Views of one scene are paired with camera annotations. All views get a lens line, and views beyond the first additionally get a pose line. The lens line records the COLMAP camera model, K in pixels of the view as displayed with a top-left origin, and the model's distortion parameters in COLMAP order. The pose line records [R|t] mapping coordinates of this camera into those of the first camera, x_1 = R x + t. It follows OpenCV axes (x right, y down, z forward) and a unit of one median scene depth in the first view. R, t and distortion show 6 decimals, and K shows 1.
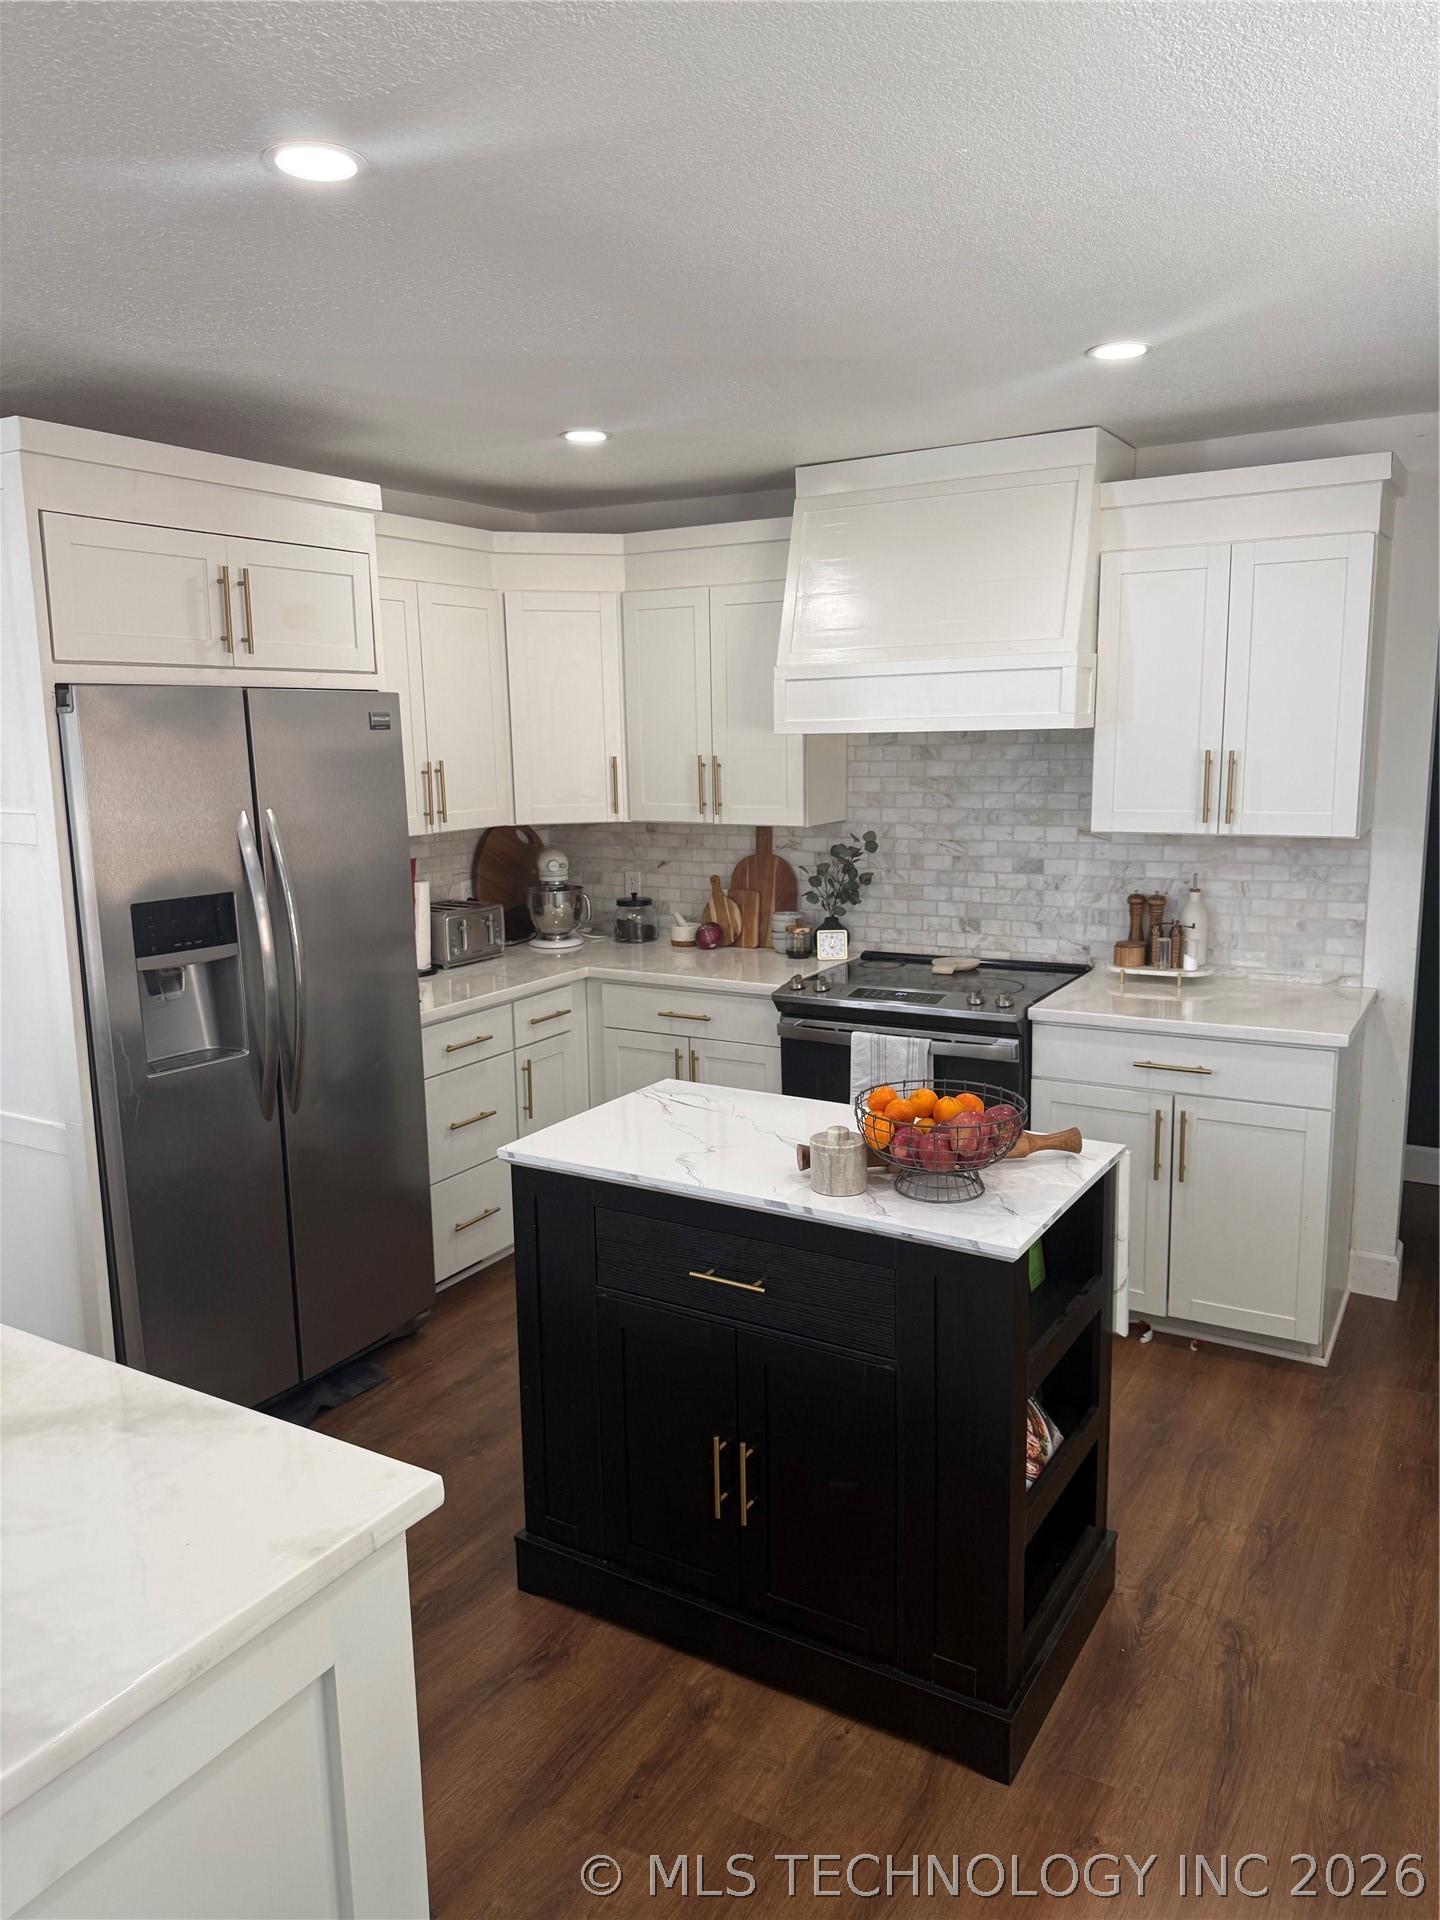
lens RADIAL K [[1371.7, 0, 717.8], [0, 1371.7, 950.8], [0, 0, 1]] dist [0.004969, 0.000101]
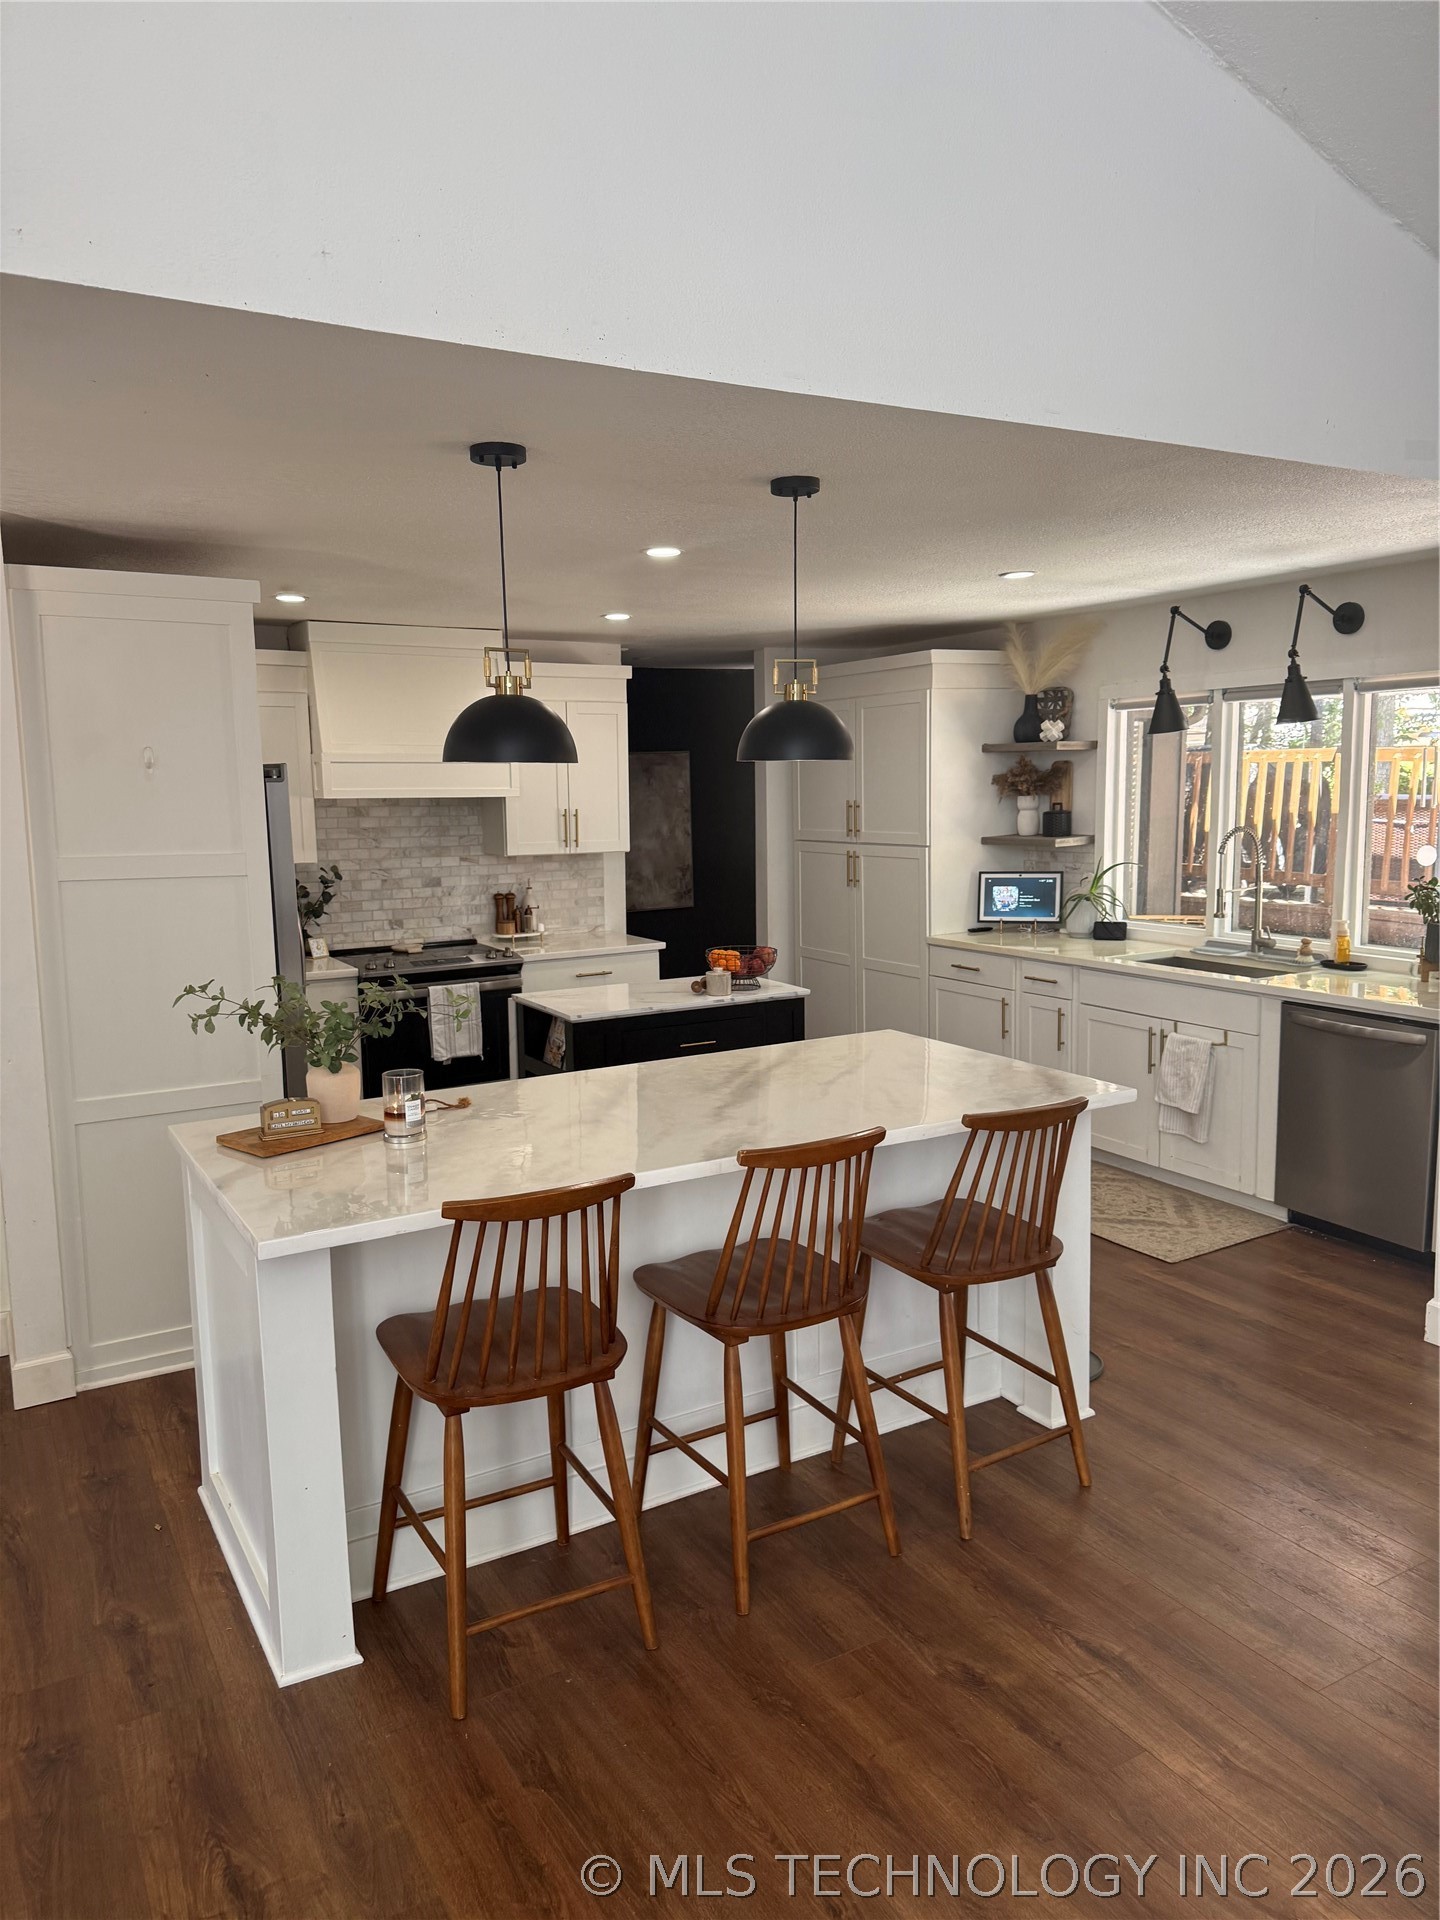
lens RADIAL K [[1371.7, 0, 715.3], [0, 1371.7, 969.3], [0, 0, 1]] dist [0.004969, 0.000101]
pose [[0.412393, -0.103643, 0.905091, -1.095445], [0.140072, 0.988907, 0.049419, 0.005628], [-0.900173, 0.106398, 0.422336, 0.039615]]
